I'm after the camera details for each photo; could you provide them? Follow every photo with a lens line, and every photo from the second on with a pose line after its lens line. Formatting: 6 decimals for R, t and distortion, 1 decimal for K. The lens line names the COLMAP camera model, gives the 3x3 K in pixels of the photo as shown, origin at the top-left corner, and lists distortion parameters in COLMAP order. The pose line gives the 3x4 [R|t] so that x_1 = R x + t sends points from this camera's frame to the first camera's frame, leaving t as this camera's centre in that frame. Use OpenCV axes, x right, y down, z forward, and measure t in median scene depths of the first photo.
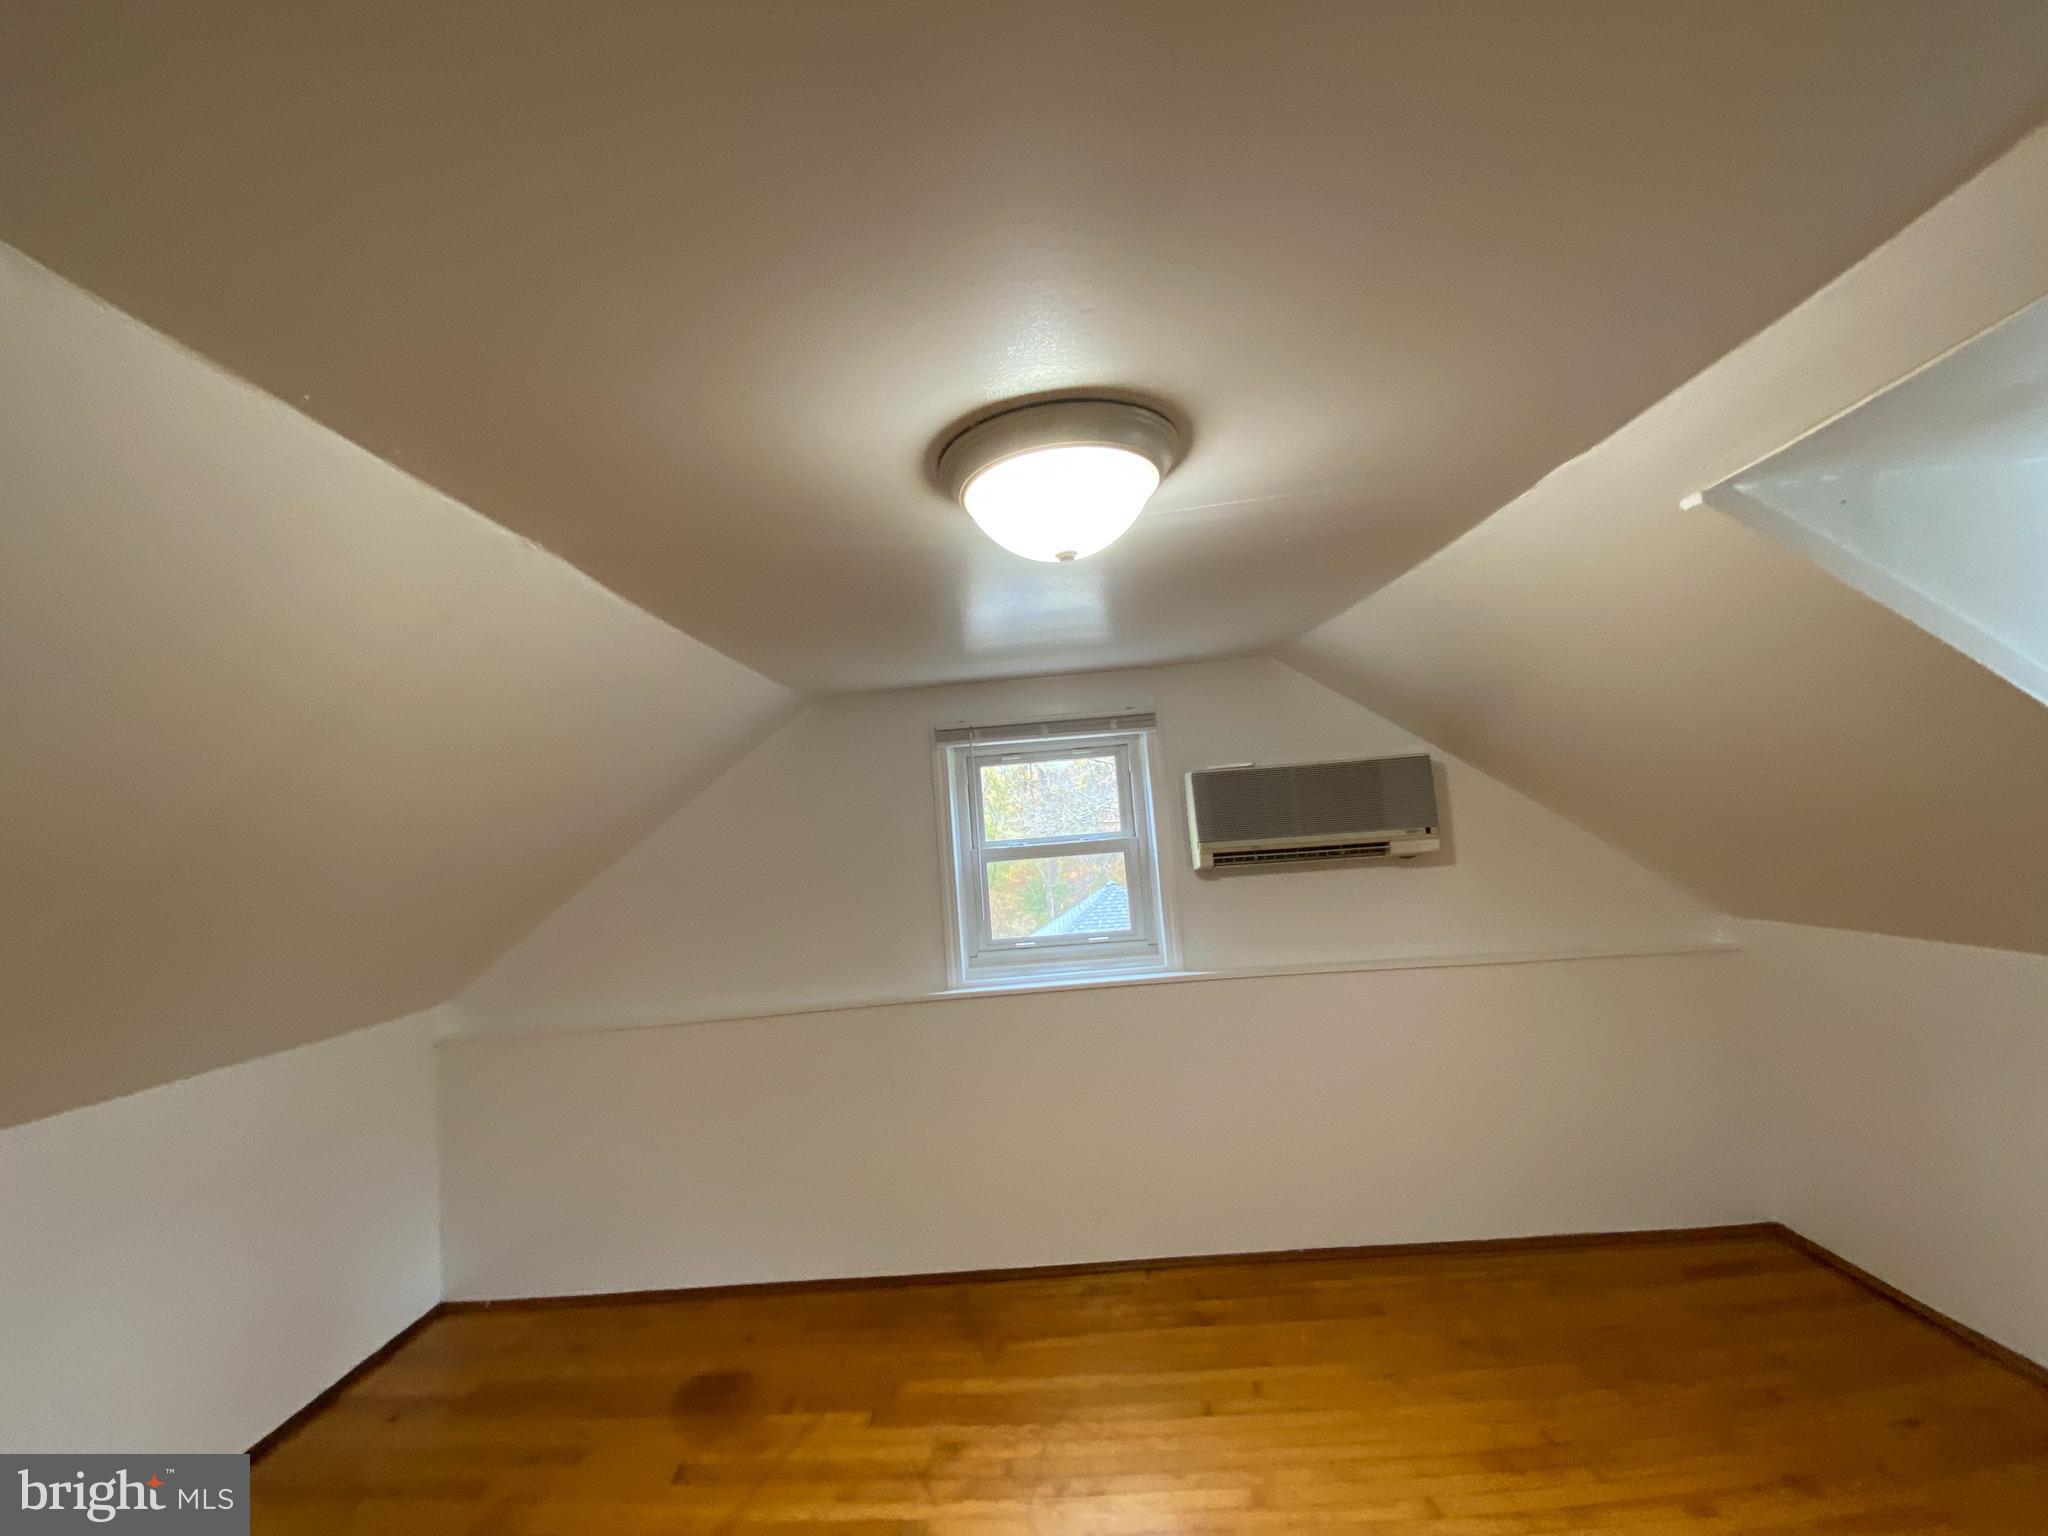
lens RADIAL K [[792.5, 0, 1024.5], [0, 792.5, 734.4], [0, 0, 1]] dist [-0.000154, -0.009617]
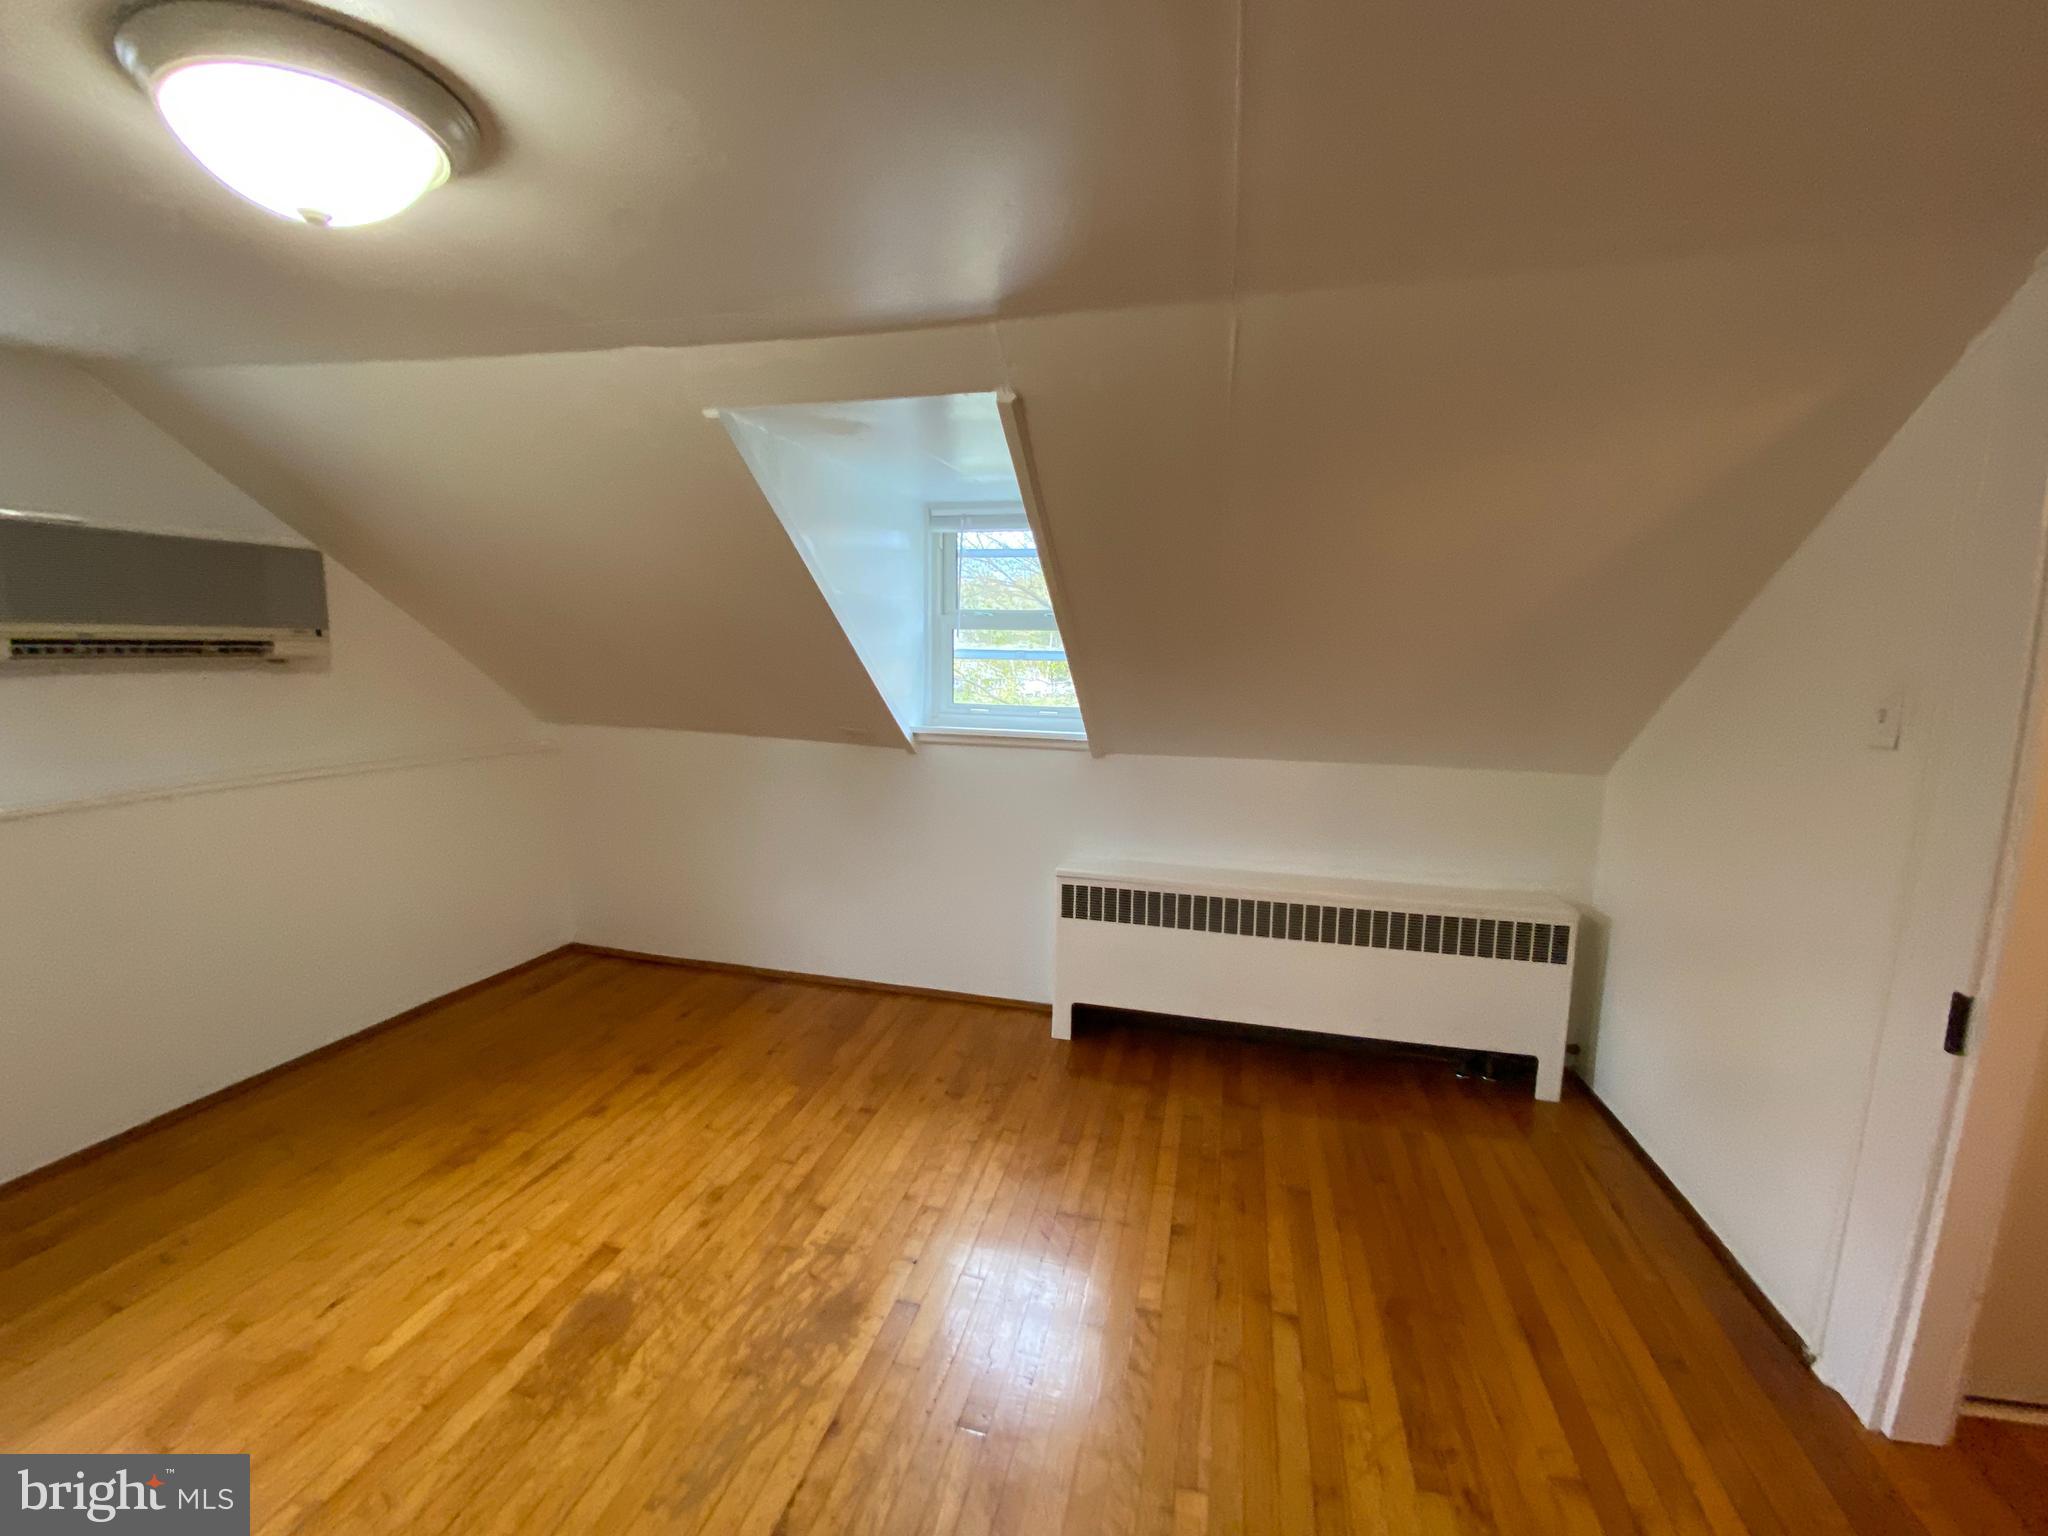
lens RADIAL K [[830.2, 0, 1017.9], [0, 830.2, 764.0], [0, 0, 1]] dist [0.020787, -0.020167]
pose [[0.204648, -0.060473, 0.976966, -0.317635], [-0.189103, 0.976844, 0.100078, 0.026768], [-0.960395, -0.205228, 0.188473, 0.035793]]
